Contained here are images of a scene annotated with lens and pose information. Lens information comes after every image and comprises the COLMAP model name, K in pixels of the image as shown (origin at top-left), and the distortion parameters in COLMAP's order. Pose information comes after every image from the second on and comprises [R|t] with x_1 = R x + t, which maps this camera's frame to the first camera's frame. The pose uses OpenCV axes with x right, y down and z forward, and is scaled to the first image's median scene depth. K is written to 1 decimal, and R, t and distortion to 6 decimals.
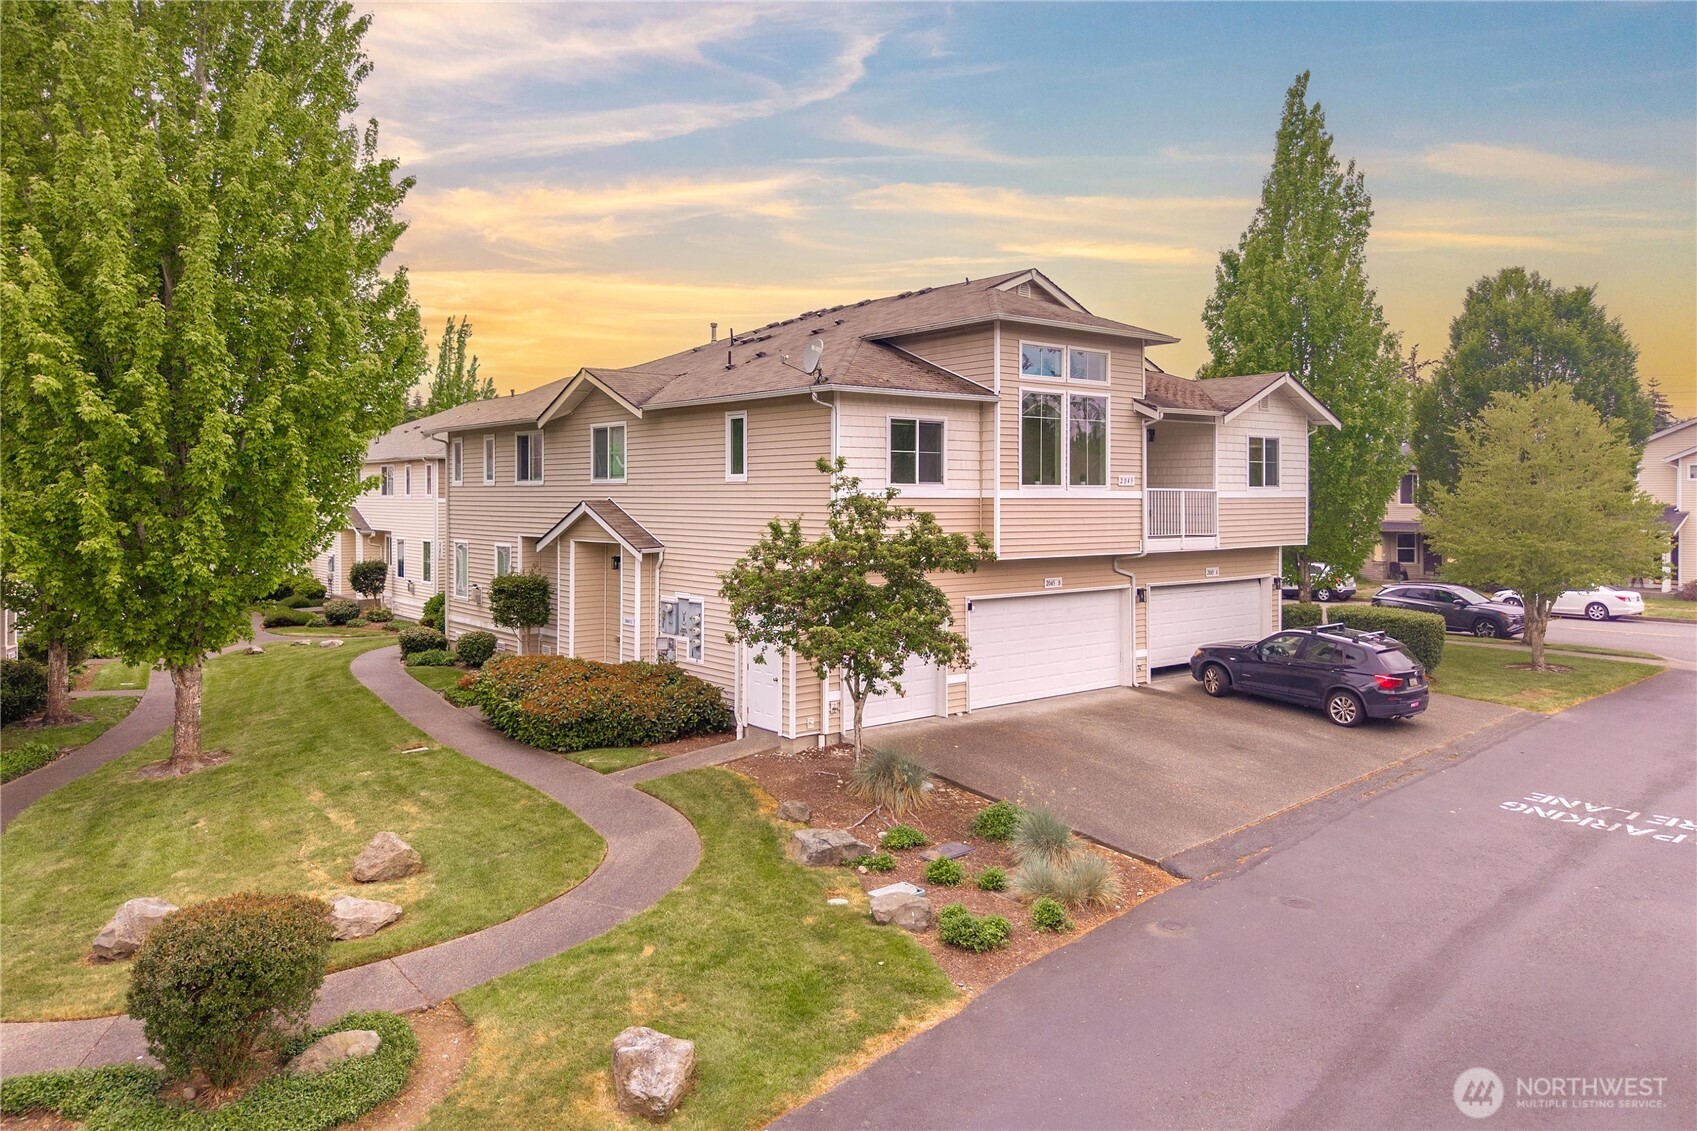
lens RADIAL K [[1151.1, 0, 850.2], [0, 1151.1, 486.4], [0, 0, 1]] dist [0.021460, -0.026657]
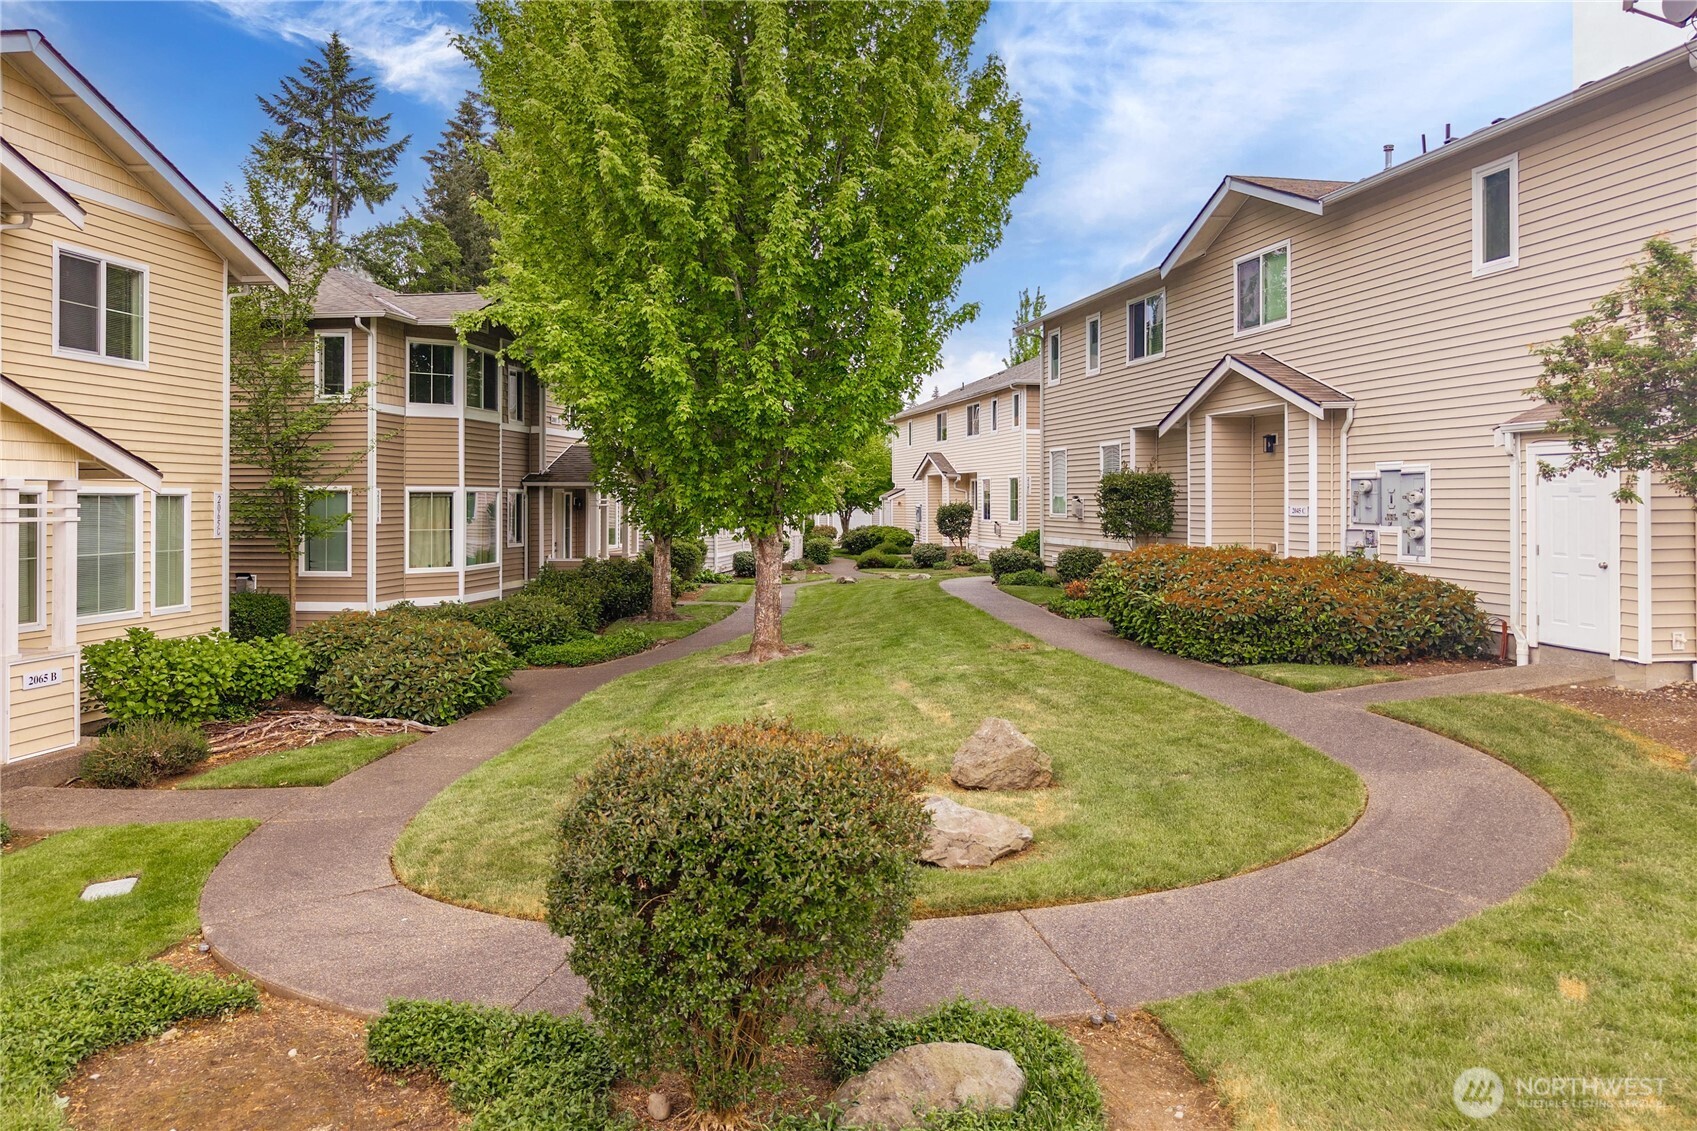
lens RADIAL K [[1146.1, 0, 845.3], [0, 1146.1, 489.7], [0, 0, 1]] dist [0.001828, -0.019262]
pose [[0.884030, -0.002873, -0.467421, -0.142852], [0.001975, 0.999995, -0.002410, 0.138430], [0.467426, 0.001207, 0.884031, 0.316582]]
